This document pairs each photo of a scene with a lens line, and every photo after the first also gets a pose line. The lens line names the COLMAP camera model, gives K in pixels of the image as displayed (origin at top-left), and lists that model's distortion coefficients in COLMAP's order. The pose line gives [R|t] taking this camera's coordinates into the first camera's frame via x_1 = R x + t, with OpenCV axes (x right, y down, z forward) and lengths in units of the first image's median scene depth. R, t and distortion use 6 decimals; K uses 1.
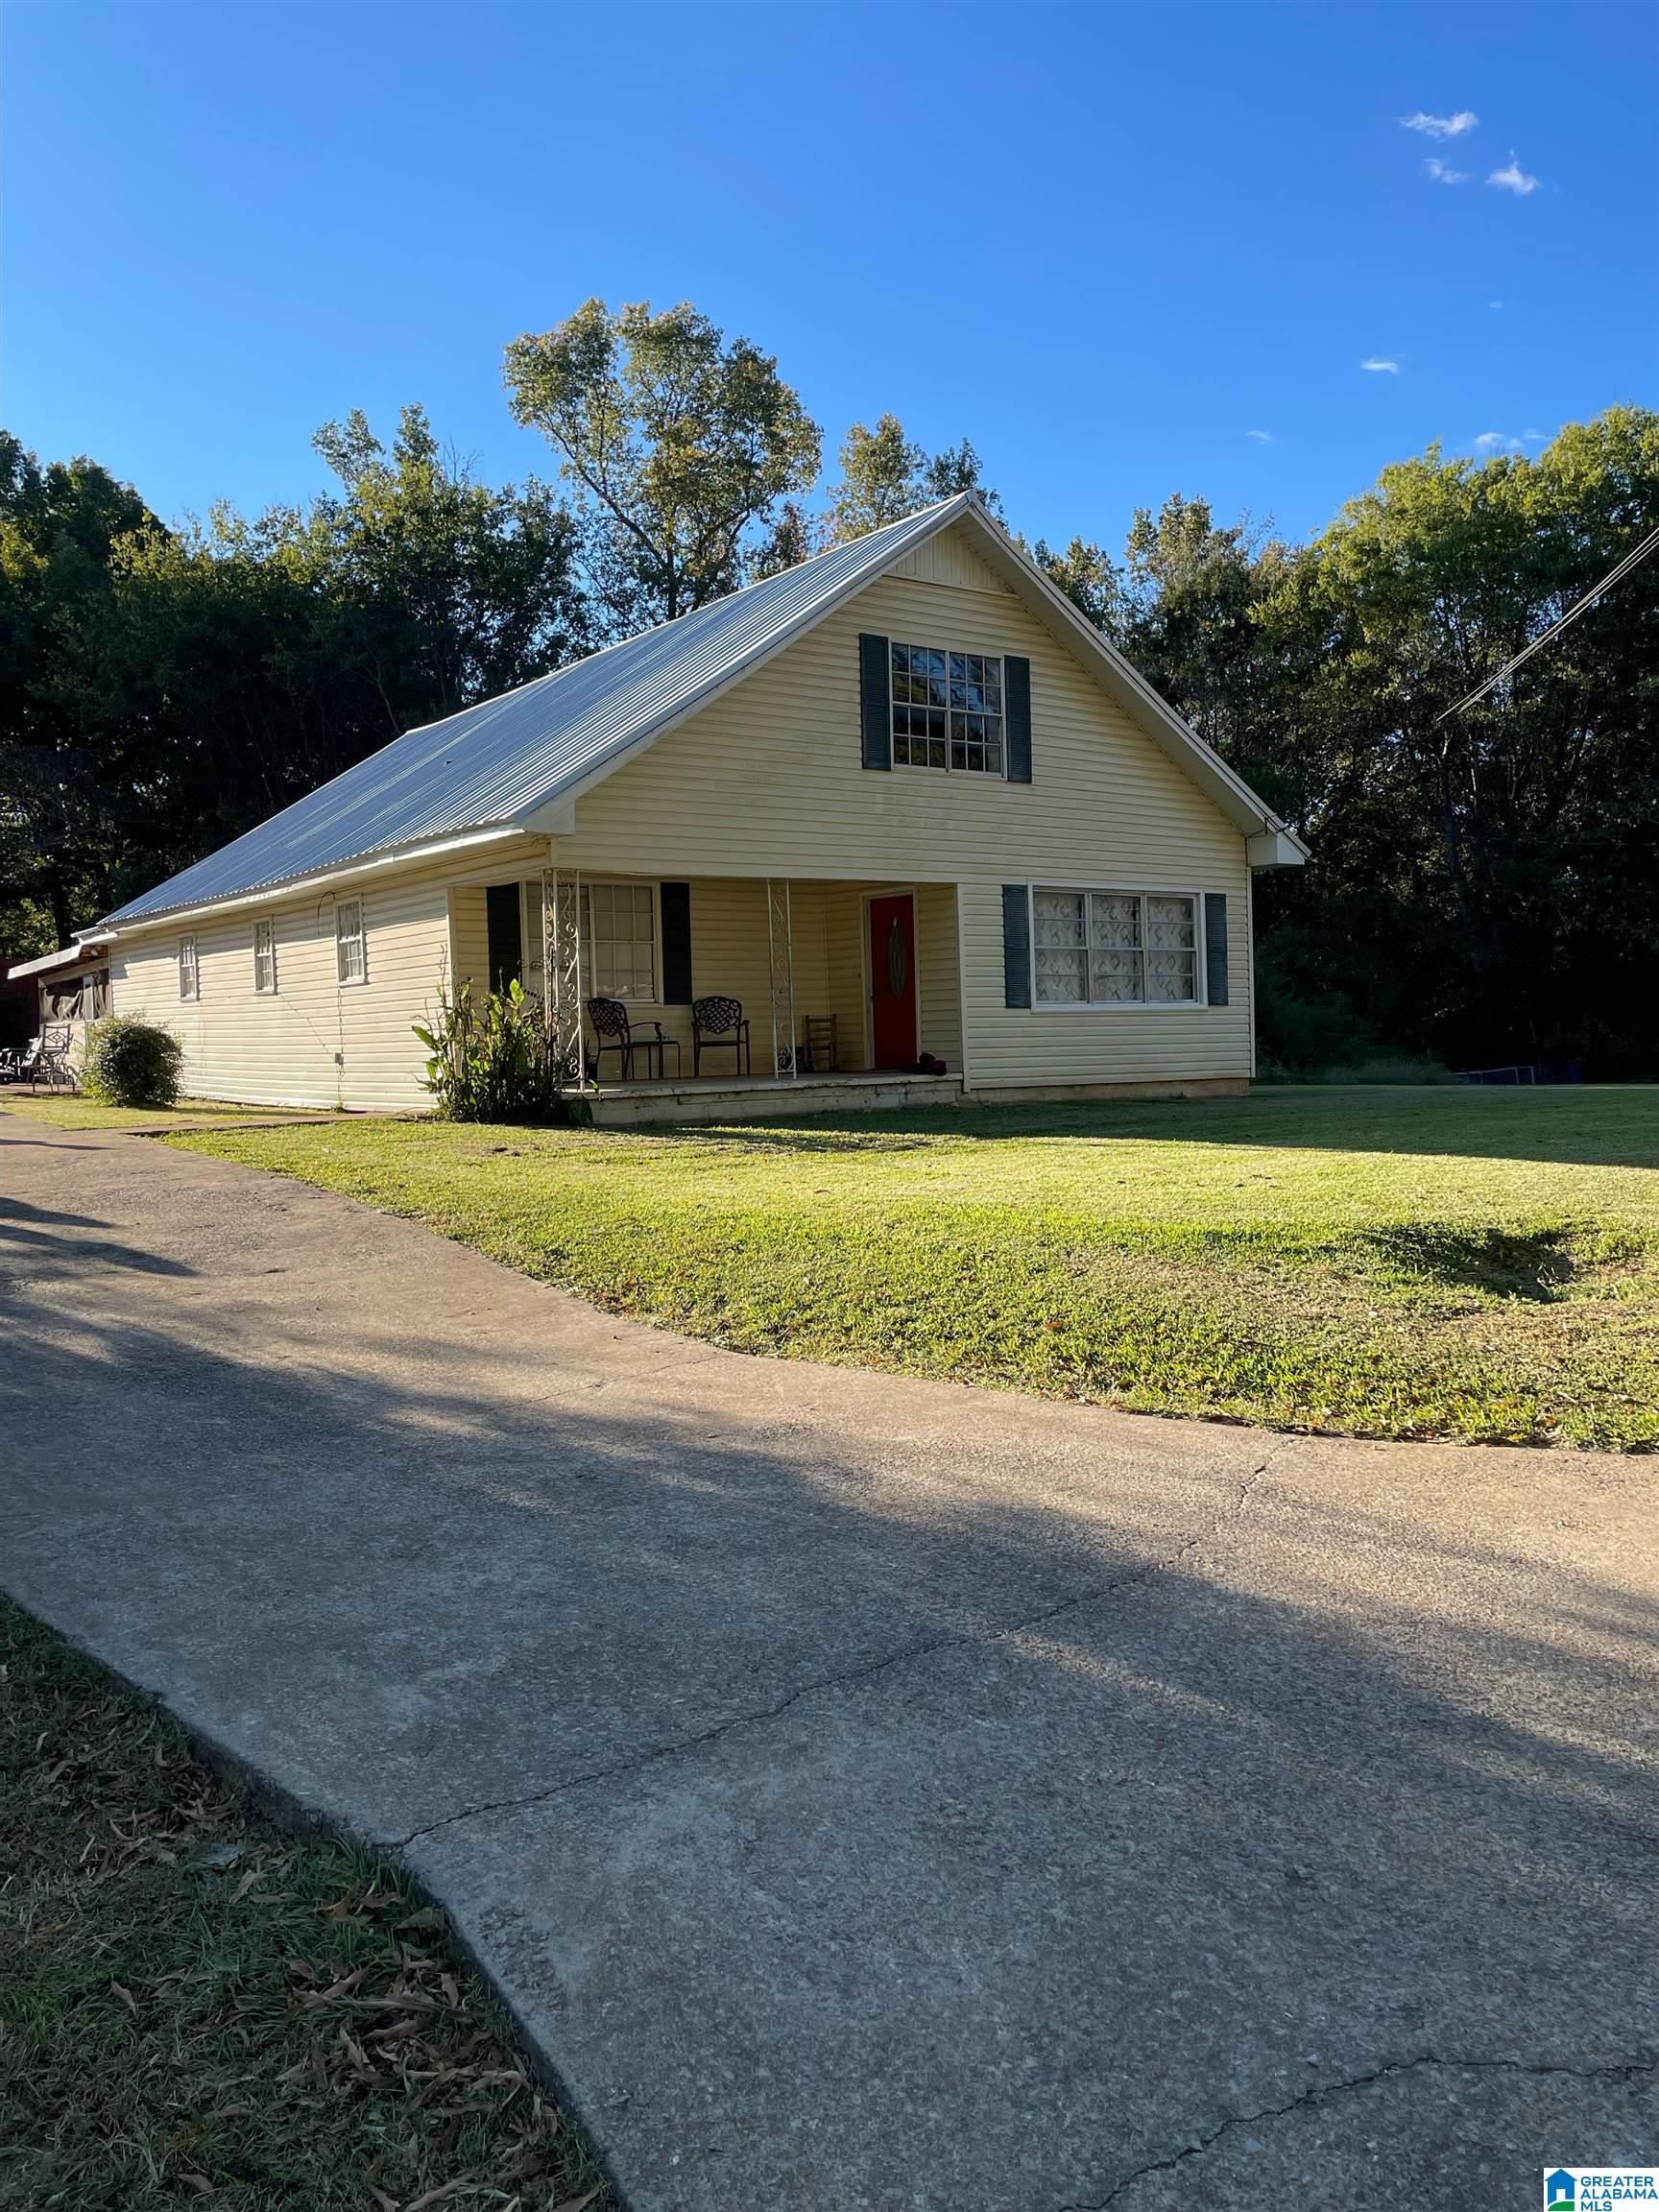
lens RADIAL K [[1667.3, 0, 839.8], [0, 1667.3, 1117.1], [0, 0, 1]] dist [0.059770, -0.014227]
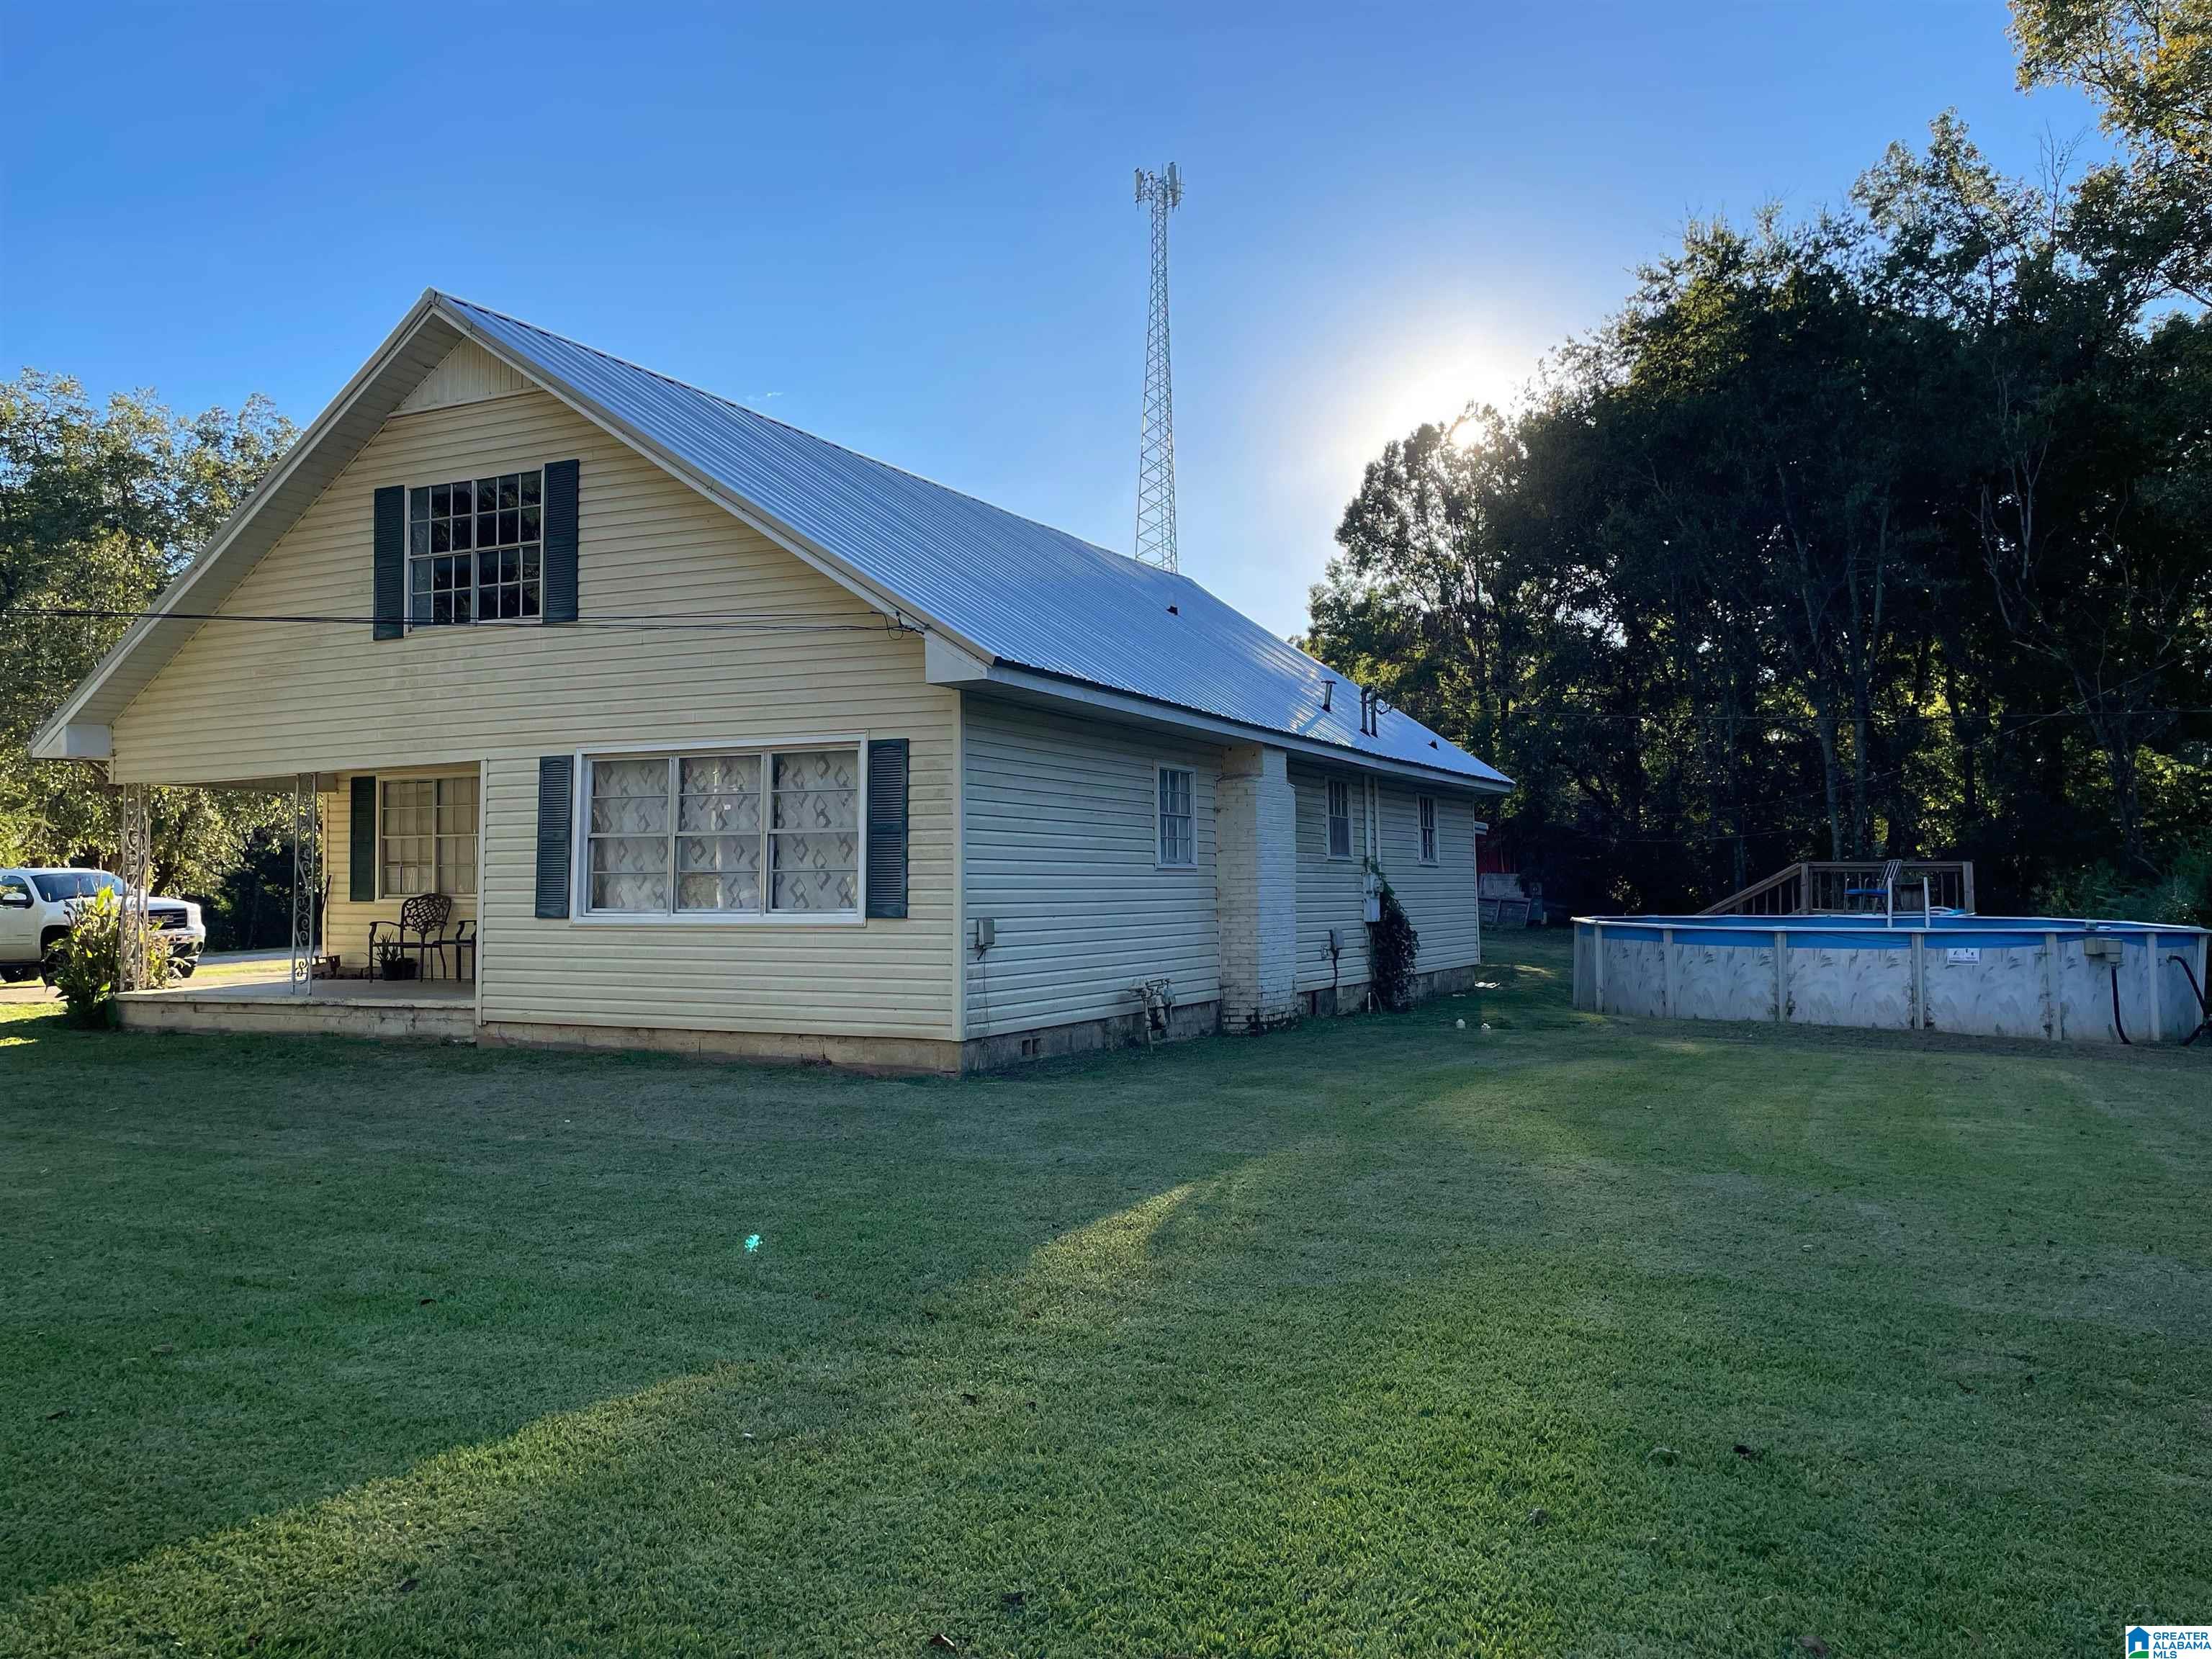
lens RADIAL K [[1667.3, 0, 1120.5], [0, 1667.3, 818.8], [0, 0, 1]] dist [0.059770, -0.014227]
pose [[0.475134, -0.011417, -0.879839, 0.883894], [-0.043591, 0.998383, -0.036495, -0.092365], [0.878833, 0.055693, 0.473868, 0.850313]]
